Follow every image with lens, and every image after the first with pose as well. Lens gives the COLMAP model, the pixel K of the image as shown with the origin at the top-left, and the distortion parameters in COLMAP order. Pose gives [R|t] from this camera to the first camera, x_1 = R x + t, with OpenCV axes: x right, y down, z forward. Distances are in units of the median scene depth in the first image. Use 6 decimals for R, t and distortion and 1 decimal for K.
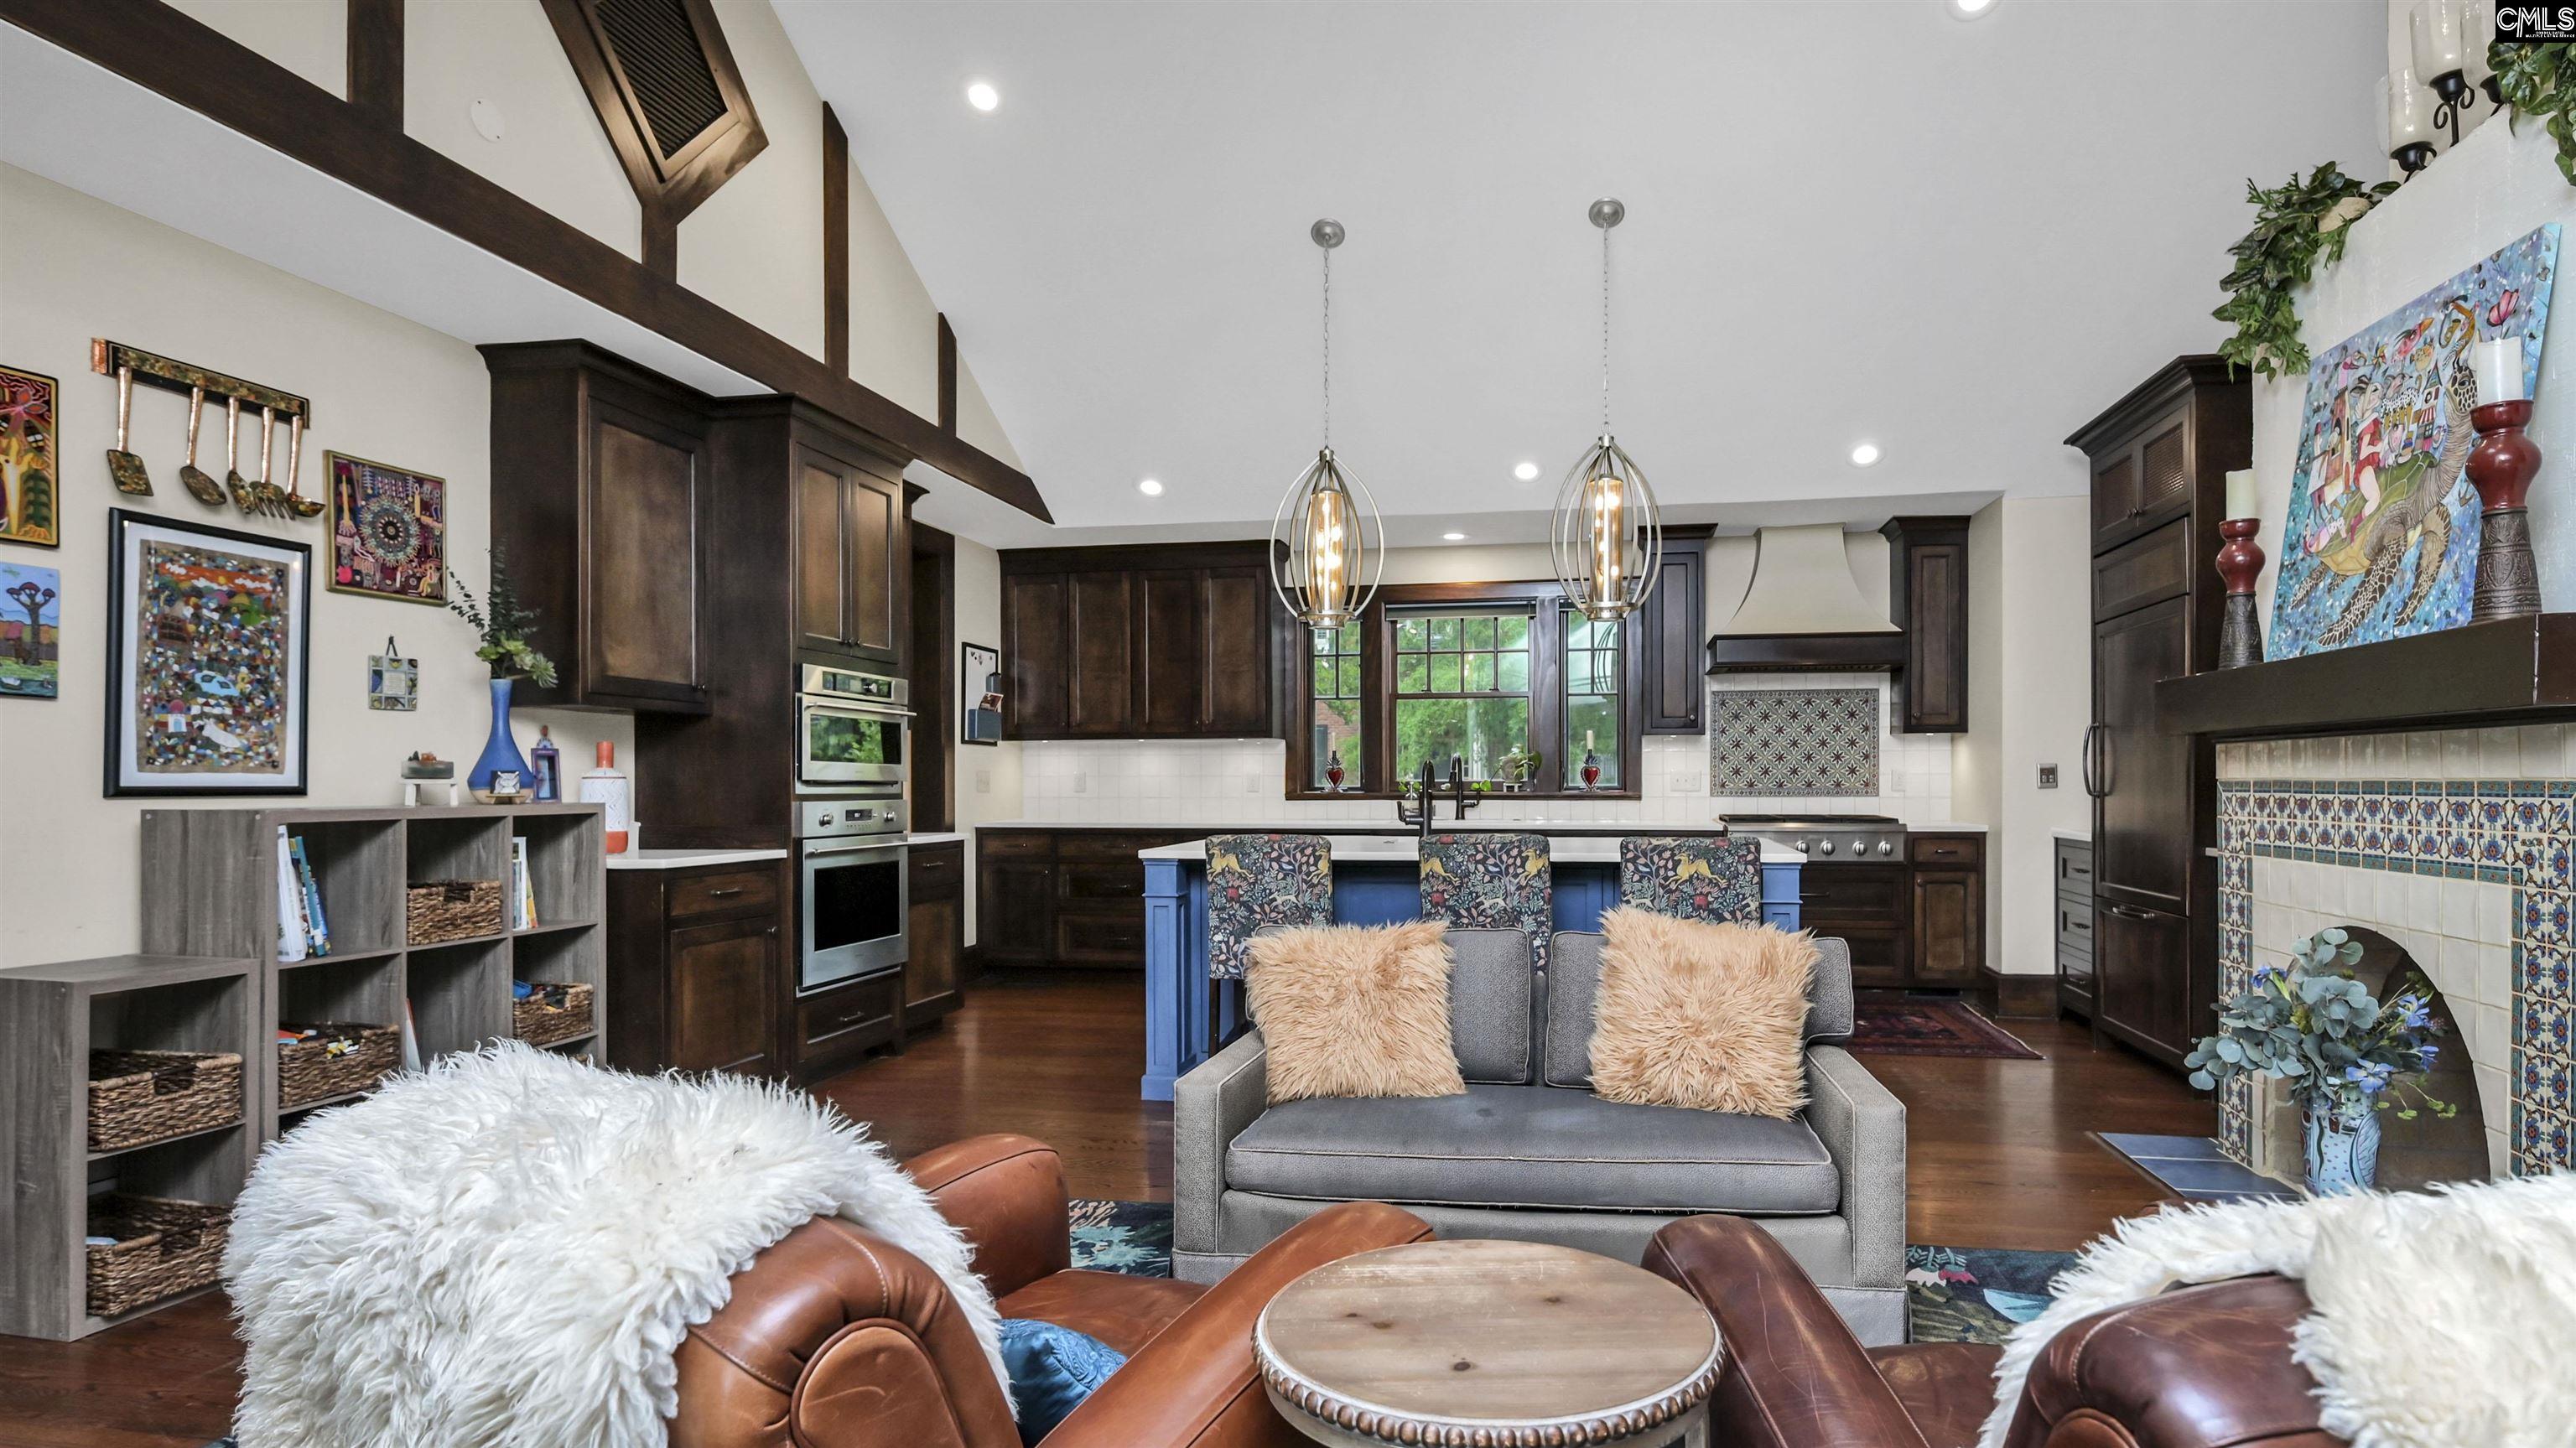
lens RADIAL K [[1371.1, 0, 1376.0], [0, 1371.1, 785.0], [0, 0, 1]] dist [-0.001439, -0.000468]
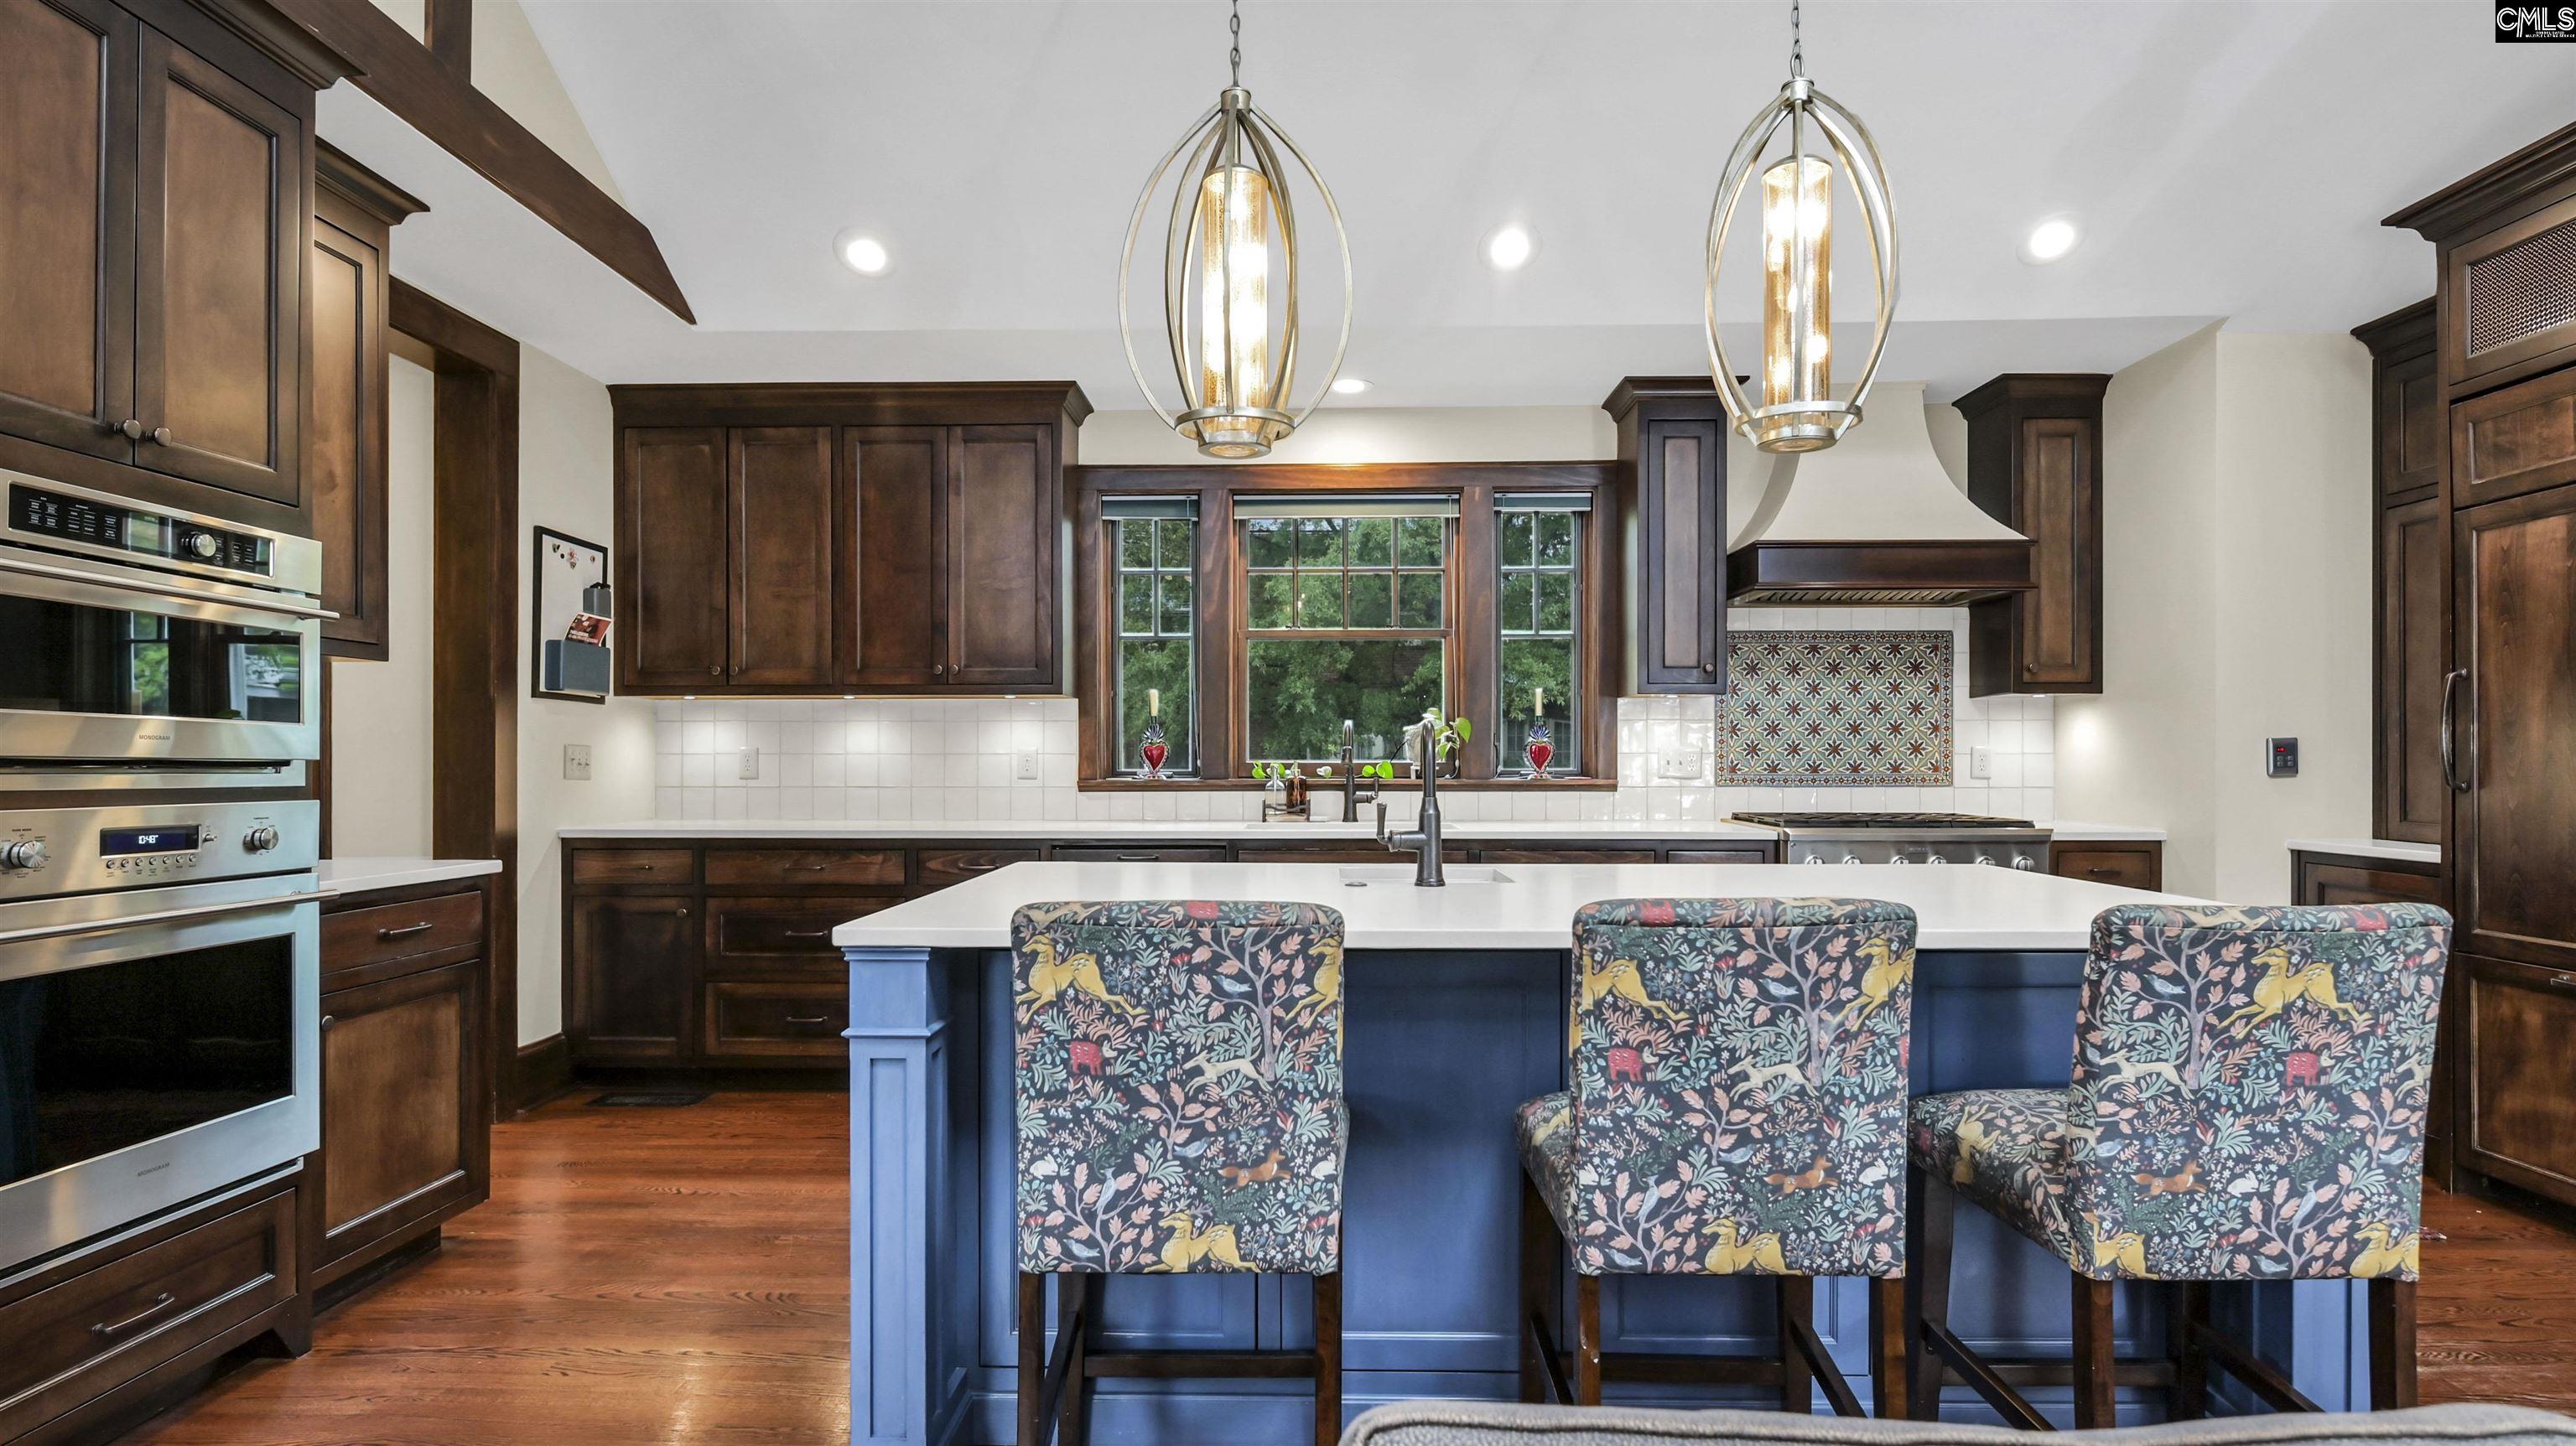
lens RADIAL K [[1325.3, 0, 1294.7], [0, 1325.3, 763.0], [0, 0, 1]] dist [-0.001379, -0.001863]
pose [[0.988657, 0.002556, 0.150166, -0.066333], [-0.002217, 0.999995, -0.002420, -0.001036], [-0.150172, 0.002059, 0.988658, 0.405357]]
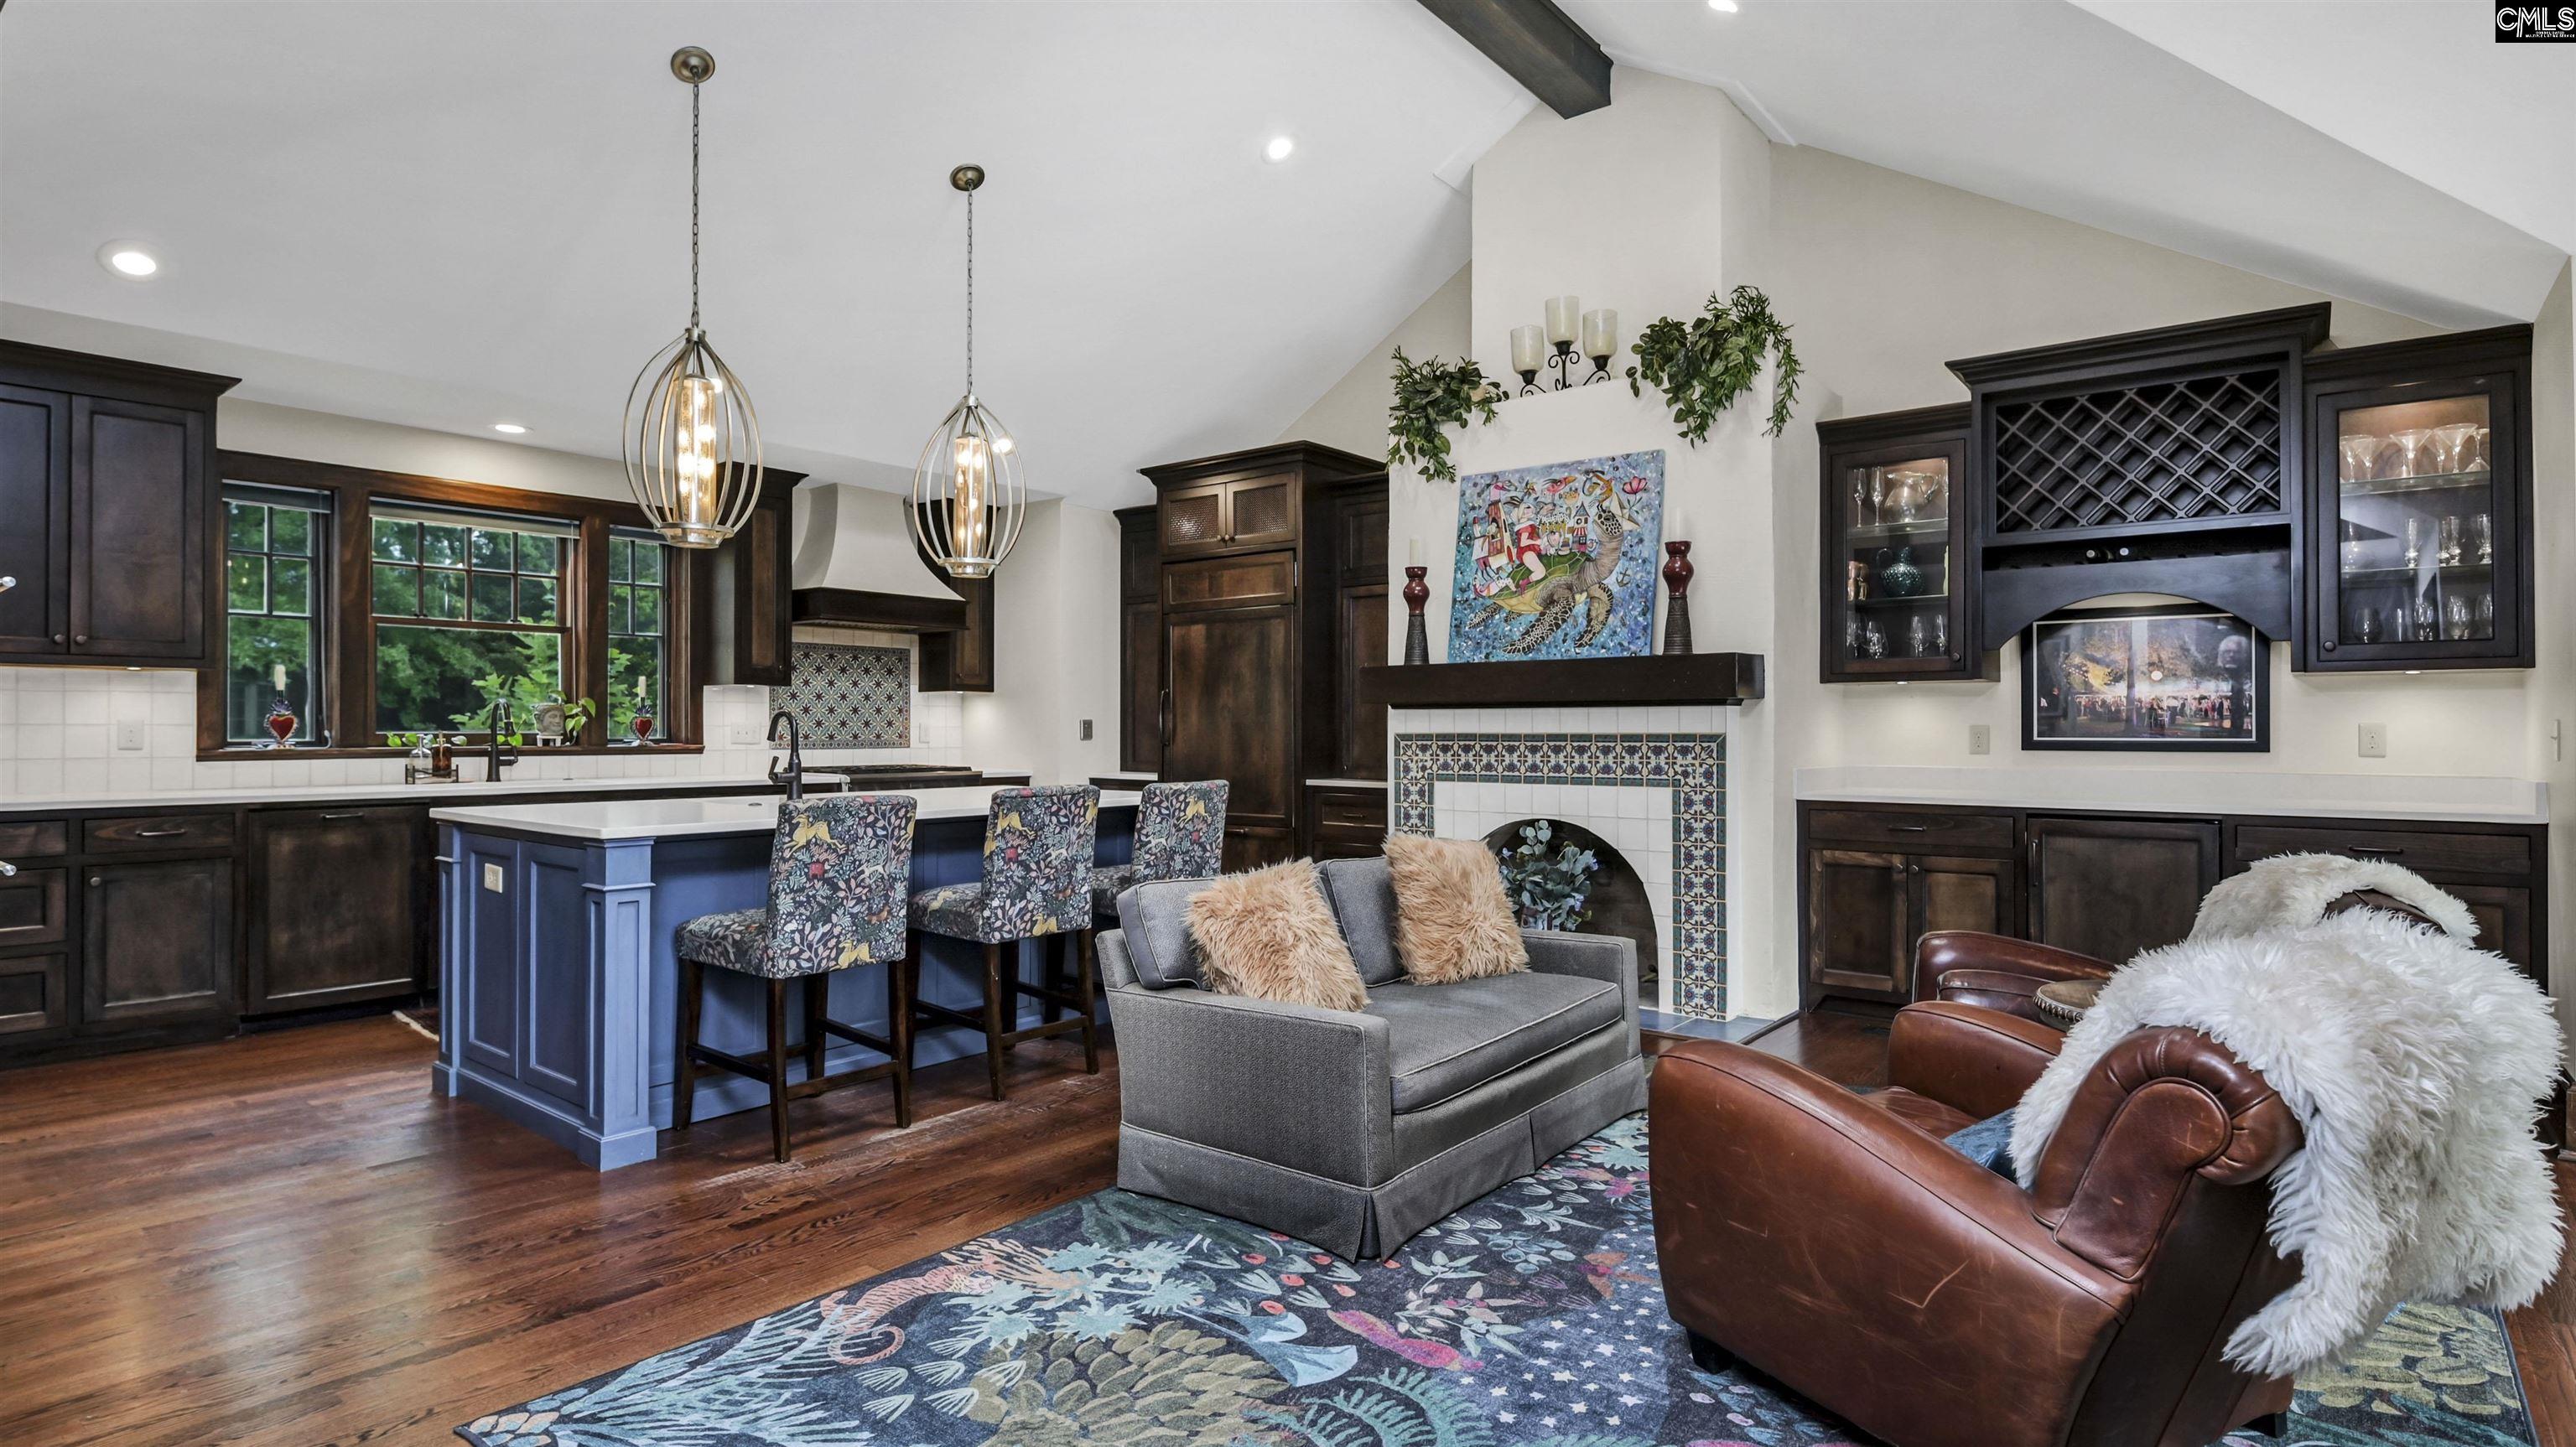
lens RADIAL K [[1305.2, 0, 1316.6], [0, 1305.2, 720.7], [0, 0, 1]] dist [0.001837, 0.000095]
pose [[0.462353, 0.009802, 0.886642, -0.427390], [0.001321, 0.999930, -0.011743, -0.000425], [-0.886695, 0.006601, 0.462308, 0.240427]]
